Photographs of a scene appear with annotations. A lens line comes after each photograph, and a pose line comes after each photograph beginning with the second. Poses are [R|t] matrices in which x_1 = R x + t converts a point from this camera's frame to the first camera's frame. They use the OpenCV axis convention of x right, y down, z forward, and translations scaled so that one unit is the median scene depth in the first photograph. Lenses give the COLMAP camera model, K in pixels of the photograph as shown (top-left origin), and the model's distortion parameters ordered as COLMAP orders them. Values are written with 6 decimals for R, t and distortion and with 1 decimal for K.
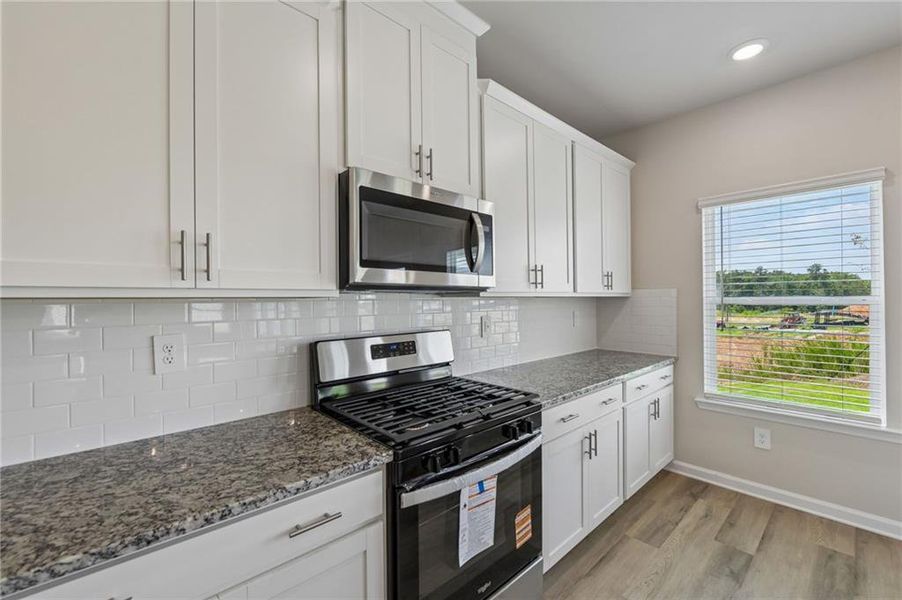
lens RADIAL K [[384.0, 0, 447.9], [0, 384.0, 299.2], [0, 0, 1]] dist [-0.004049, -0.000404]
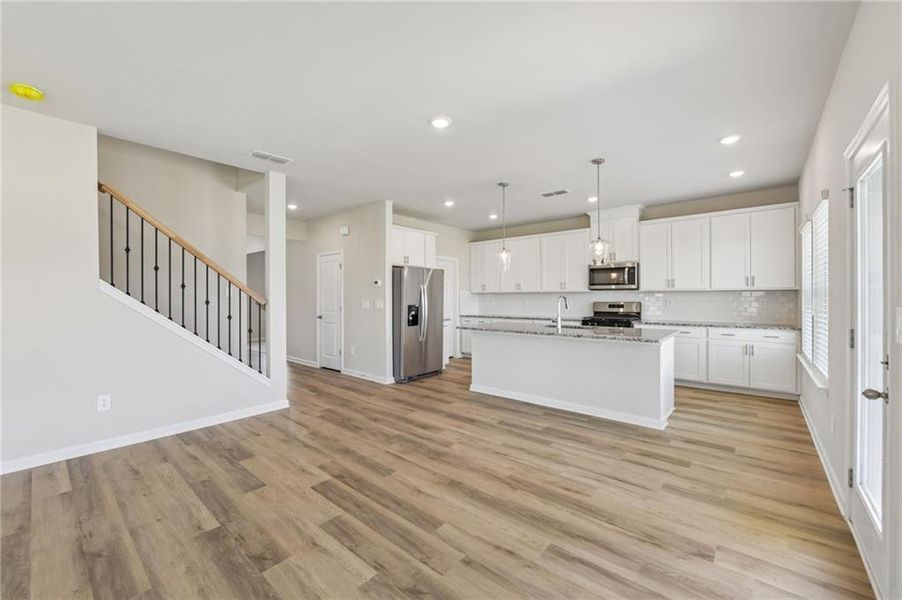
lens RADIAL K [[360.9, 0, 447.5], [0, 360.9, 298.8], [0, 0, 1]] dist [-0.005515, -0.000475]
pose [[0.107155, 0.013474, -0.994151, 2.872784], [0.002775, 0.999900, 0.013851, 0.009810], [0.994238, -0.004243, 0.107107, -0.886342]]
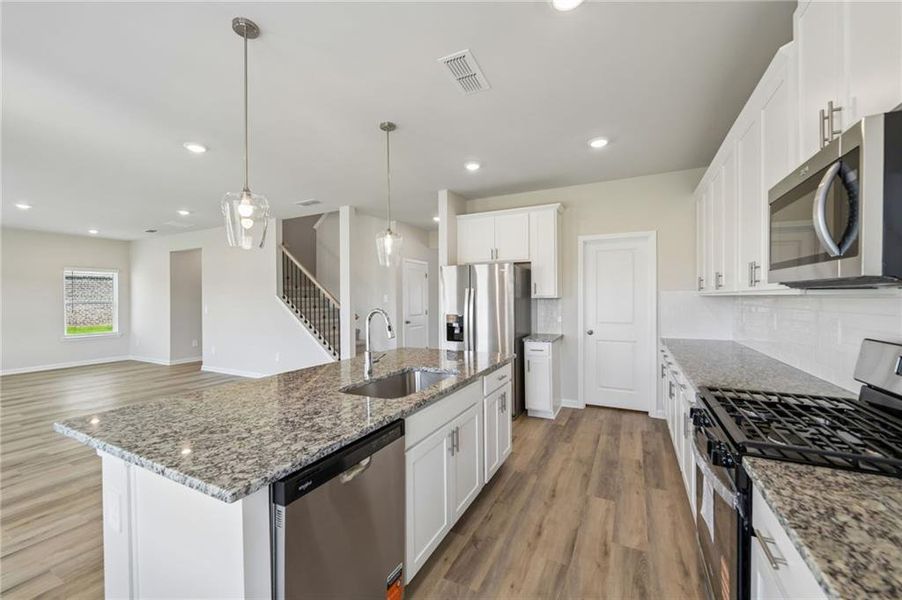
lens RADIAL K [[360.9, 0, 447.5], [0, 360.9, 298.8], [0, 0, 1]] dist [-0.005515, -0.000475]
pose [[-0.942104, 0.014271, -0.335018, 0.797566], [0.013382, 0.999898, 0.004962, -0.012492], [0.335054, 0.000192, -0.942199, 1.222746]]
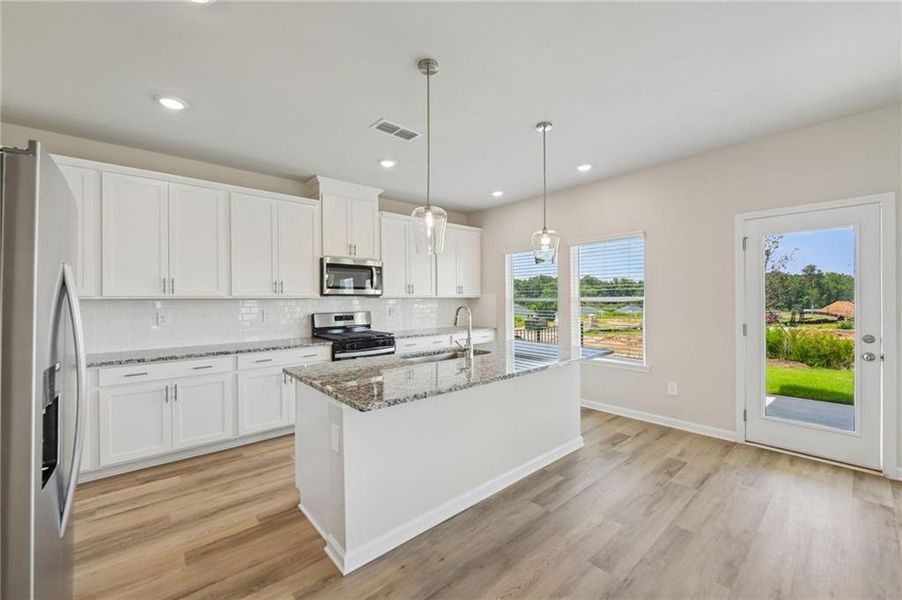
lens RADIAL K [[360.9, 0, 447.5], [0, 360.9, 298.8], [0, 0, 1]] dist [-0.005515, -0.000475]
pose [[0.999365, 0.001474, -0.035605, 0.616360], [-0.001457, 0.999999, 0.000509, -0.002737], [0.035606, -0.000457, 0.999366, -1.362567]]
